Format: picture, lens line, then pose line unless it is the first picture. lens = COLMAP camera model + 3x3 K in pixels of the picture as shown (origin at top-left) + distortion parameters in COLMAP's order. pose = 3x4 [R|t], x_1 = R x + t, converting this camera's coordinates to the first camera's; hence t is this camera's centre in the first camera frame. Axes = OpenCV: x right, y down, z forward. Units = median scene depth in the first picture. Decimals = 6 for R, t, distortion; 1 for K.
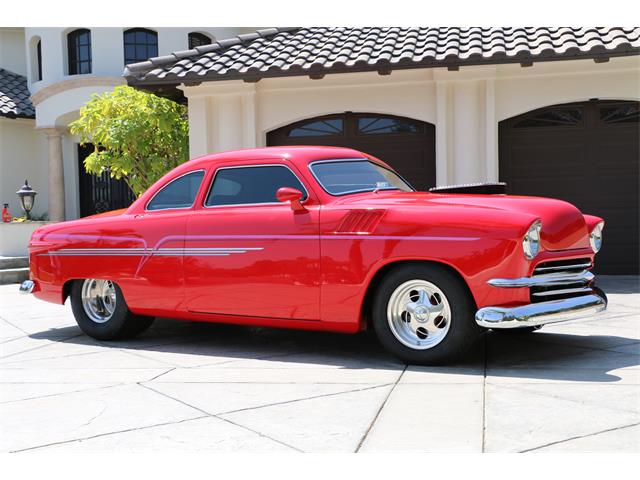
lens RADIAL K [[816.9, 0, 306.5], [0, 816.9, 240.2], [0, 0, 1]] dist [-0.006133, 0.364280]
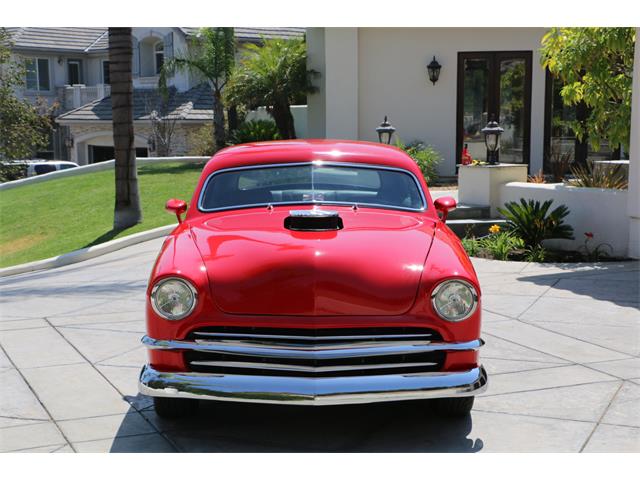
lens RADIAL K [[1100.0, 0, 309.2], [0, 1100.0, 240.3], [0, 0, 1]] dist [0.031045, 1.568420]
pose [[0.588880, 0.104023, -0.801498, 1.108495], [-0.017255, 0.993075, 0.116209, -0.171645], [0.808036, -0.054603, 0.586597, 0.381116]]
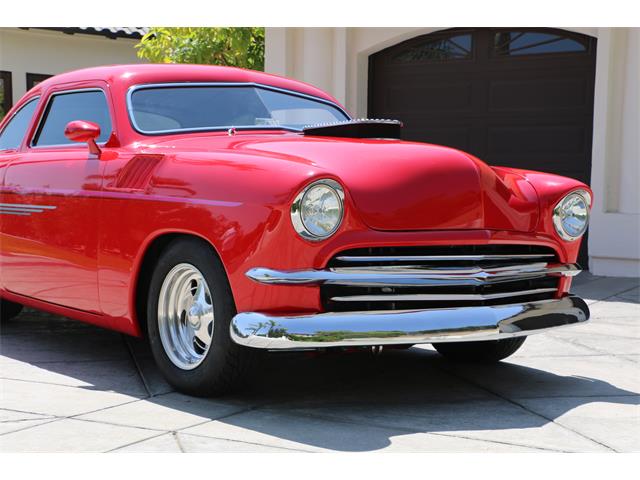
lens RADIAL K [[1049.1, 0, 320.0], [0, 1049.1, 240.0], [0, 0, 1]] dist [0.109992, 0.924326]
pose [[0.951987, 0.049559, -0.302101, 0.448314], [-0.039379, 0.998435, 0.039698, -0.008003], [0.303596, -0.025895, 0.952449, 0.209074]]
